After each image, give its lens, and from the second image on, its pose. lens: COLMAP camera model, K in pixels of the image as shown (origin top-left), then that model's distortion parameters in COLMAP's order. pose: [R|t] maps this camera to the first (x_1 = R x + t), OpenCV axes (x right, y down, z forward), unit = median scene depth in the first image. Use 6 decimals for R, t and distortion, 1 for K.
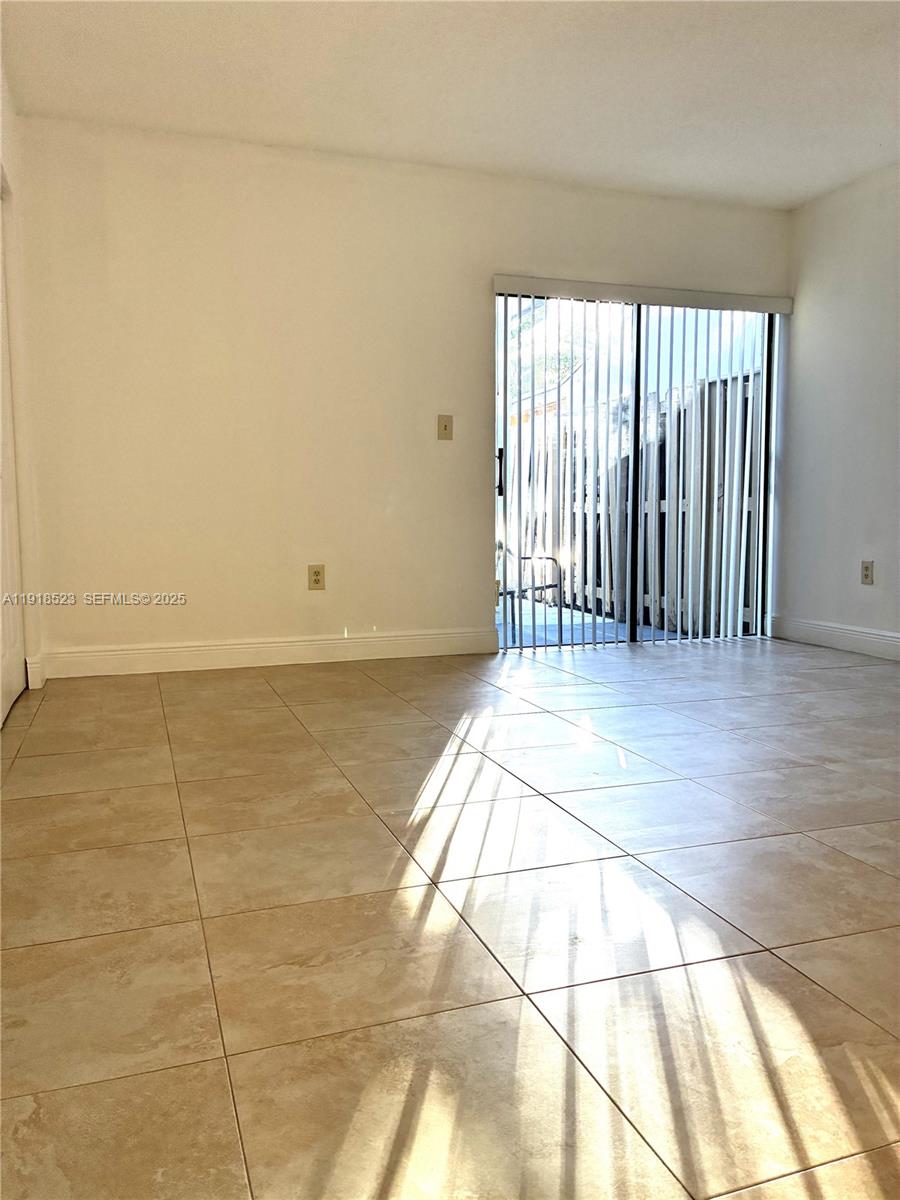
lens RADIAL K [[900.8, 0, 452.2], [0, 900.8, 597.7], [0, 0, 1]] dist [0.023218, -0.050365]
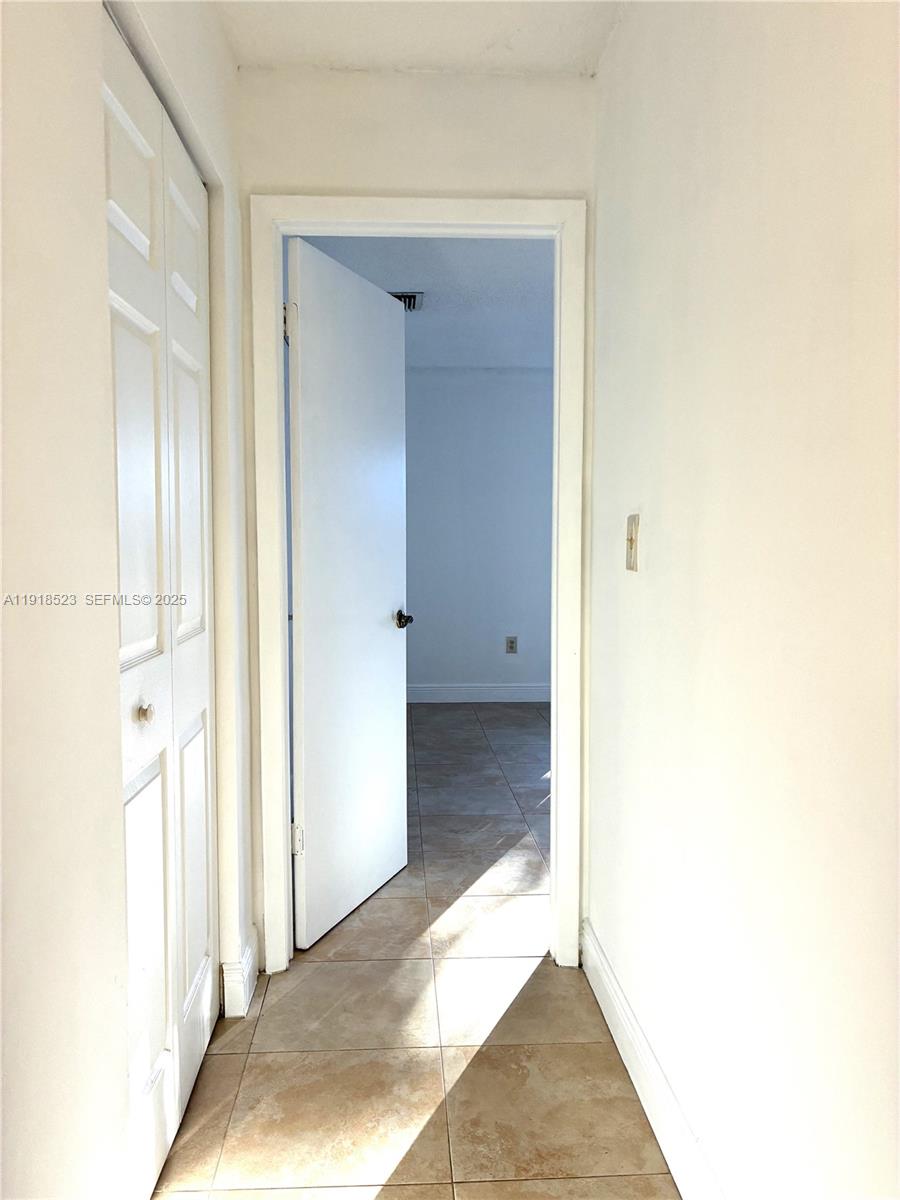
lens RADIAL K [[900.8, 0, 448.4], [0, 900.8, 598.8], [0, 0, 1]] dist [0.023218, -0.050365]
pose [[0.959339, 0.022689, -0.281344, 0.298485], [-0.030586, 0.999251, -0.023708, -0.106906], [0.280595, 0.031349, 0.959314, -0.844552]]
